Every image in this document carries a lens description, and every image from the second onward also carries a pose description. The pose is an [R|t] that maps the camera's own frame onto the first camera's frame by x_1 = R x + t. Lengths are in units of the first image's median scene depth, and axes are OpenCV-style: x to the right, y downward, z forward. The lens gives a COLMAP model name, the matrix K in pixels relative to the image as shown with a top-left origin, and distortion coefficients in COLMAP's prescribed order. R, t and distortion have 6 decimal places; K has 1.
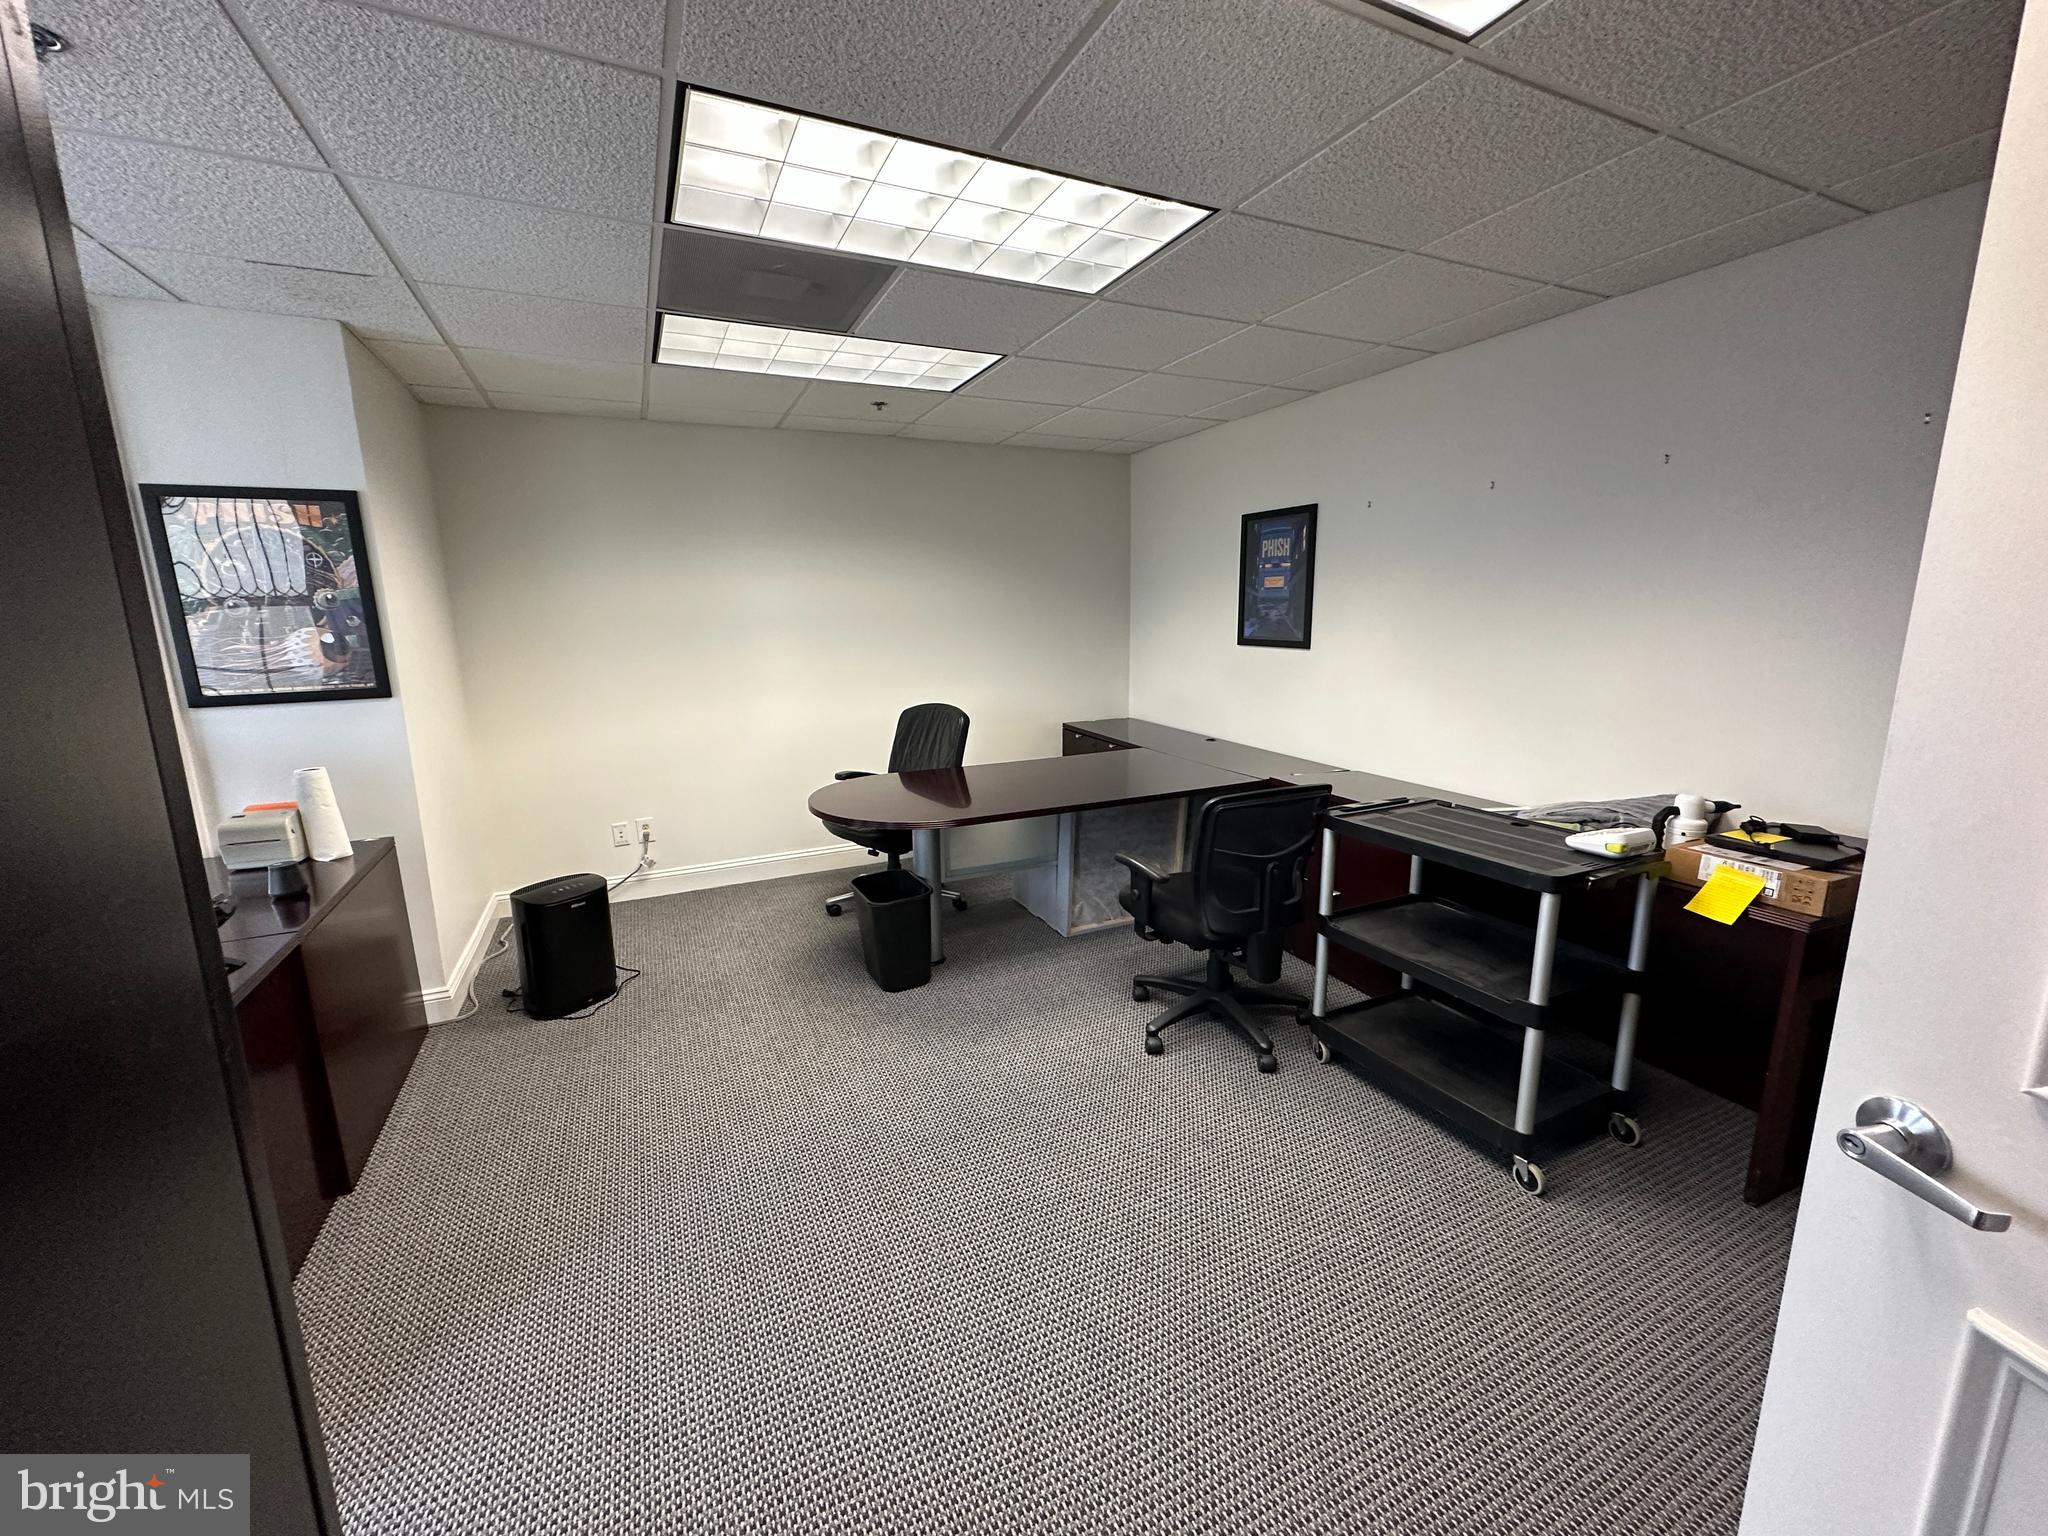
lens RADIAL K [[827.8, 0, 1024.0], [0, 827.8, 768.0], [0, 0, 1]] dist [0.000849, 0.000065]
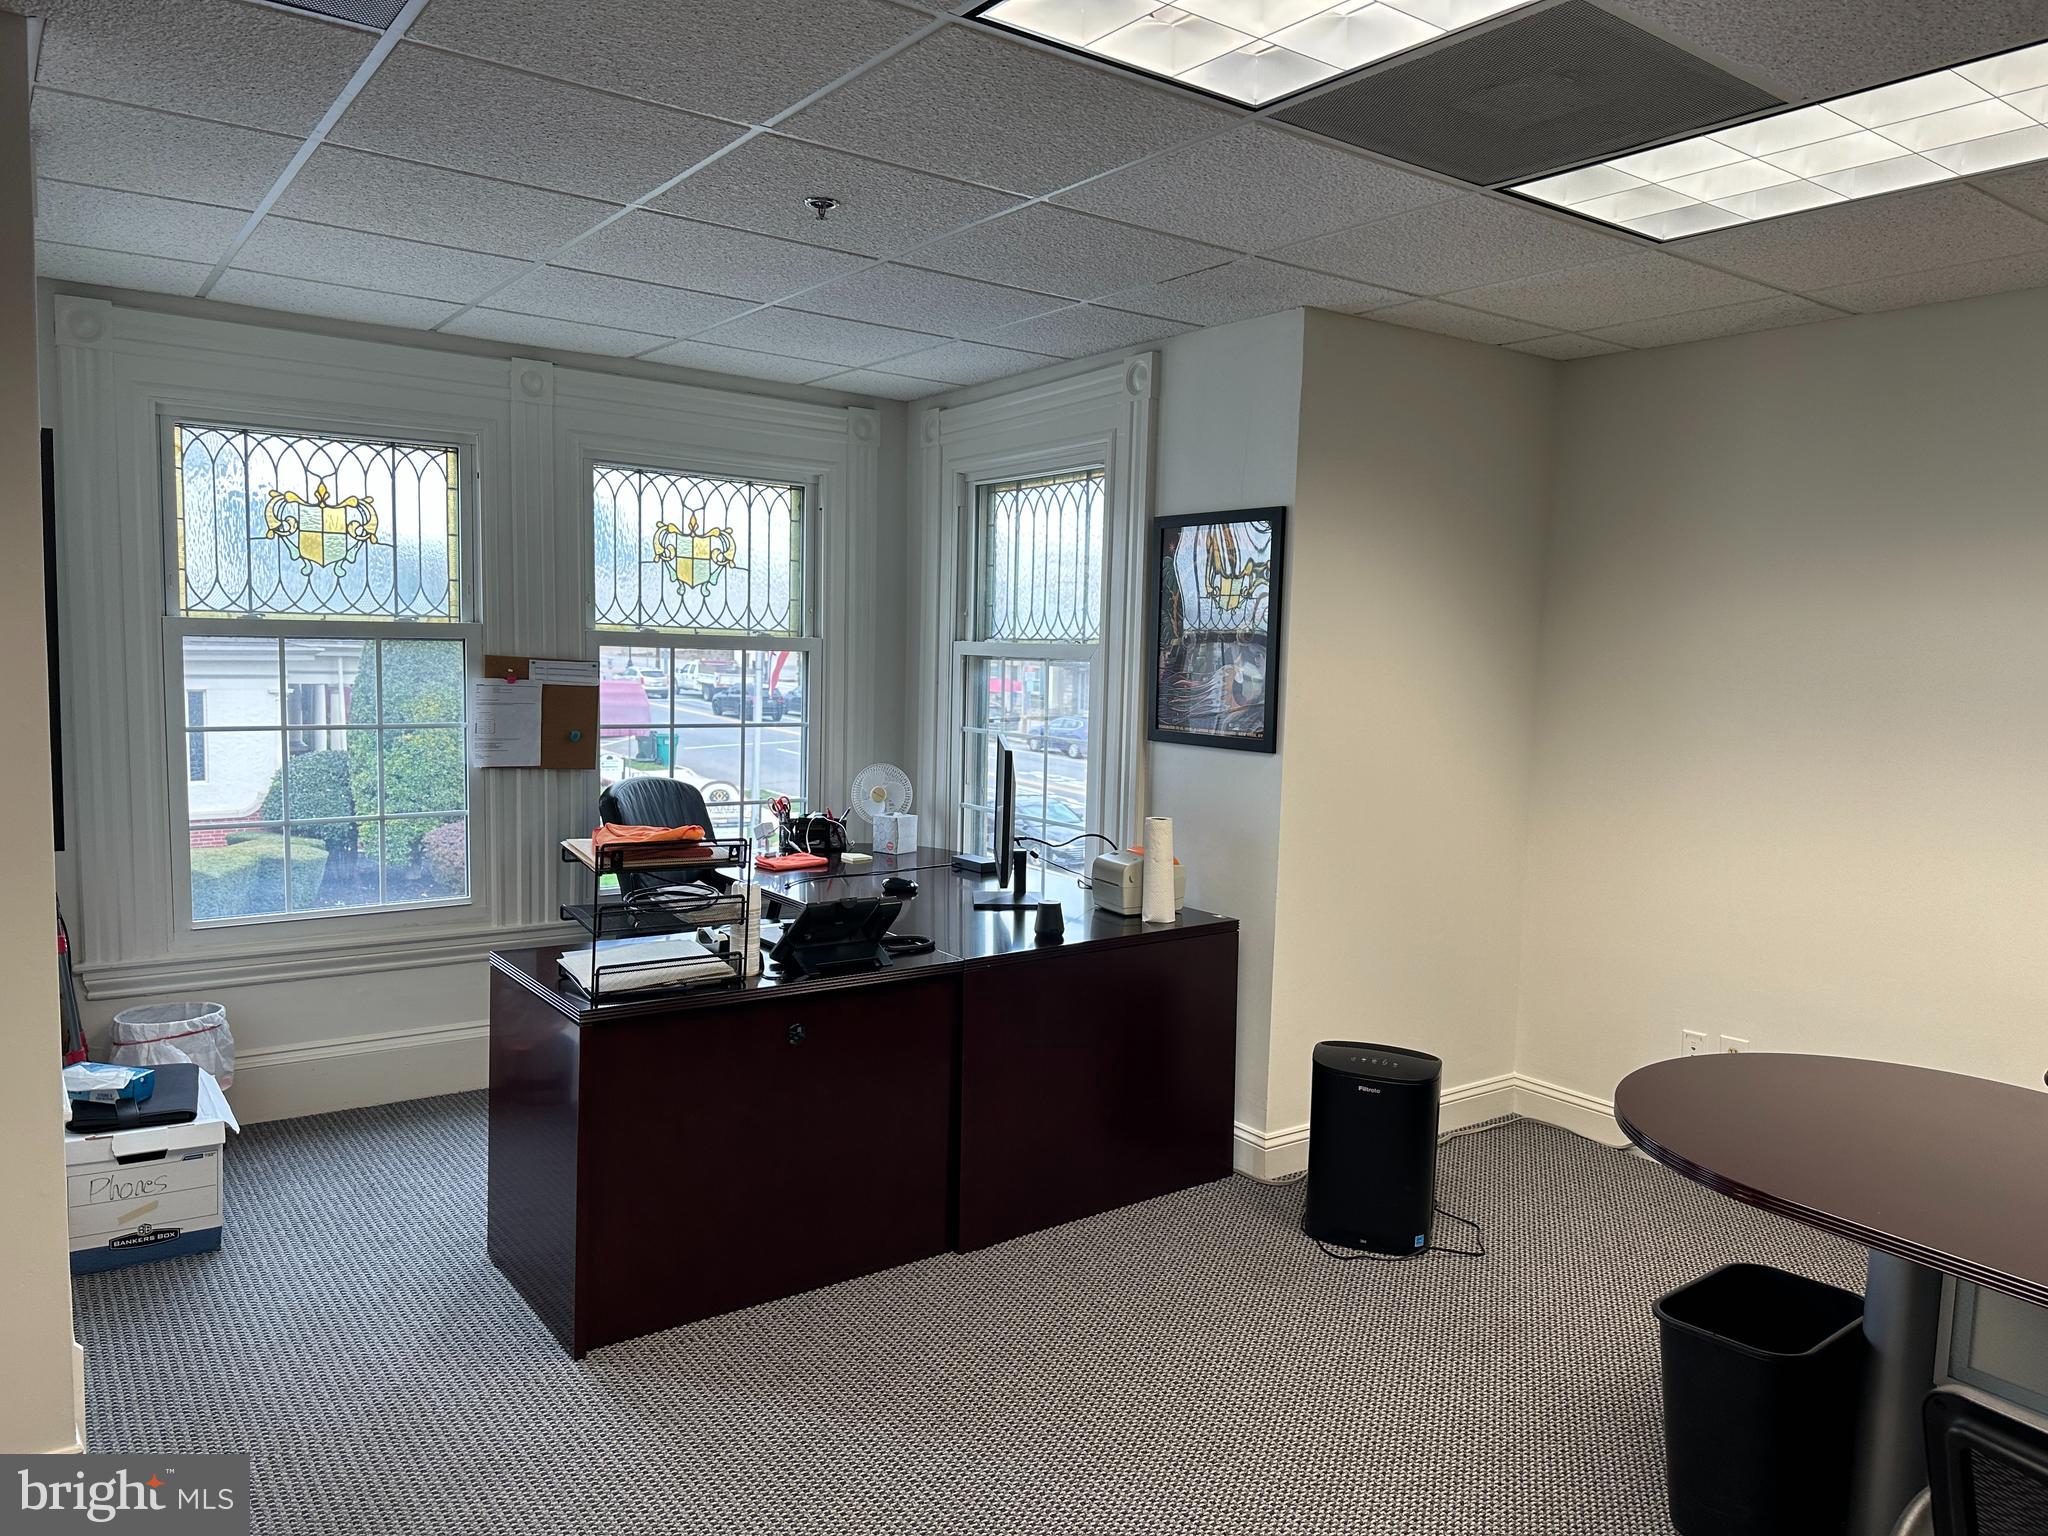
lens RADIAL K [[1416.2, 0, 1024.0], [0, 1416.2, 768.0], [0, 0, 1]] dist [0.002203, 0.001324]
pose [[0.181778, 0.115464, -0.976537, 0.540555], [-0.222677, 0.972118, 0.073492, -0.119699], [0.957795, 0.204093, 0.202421, 0.490297]]
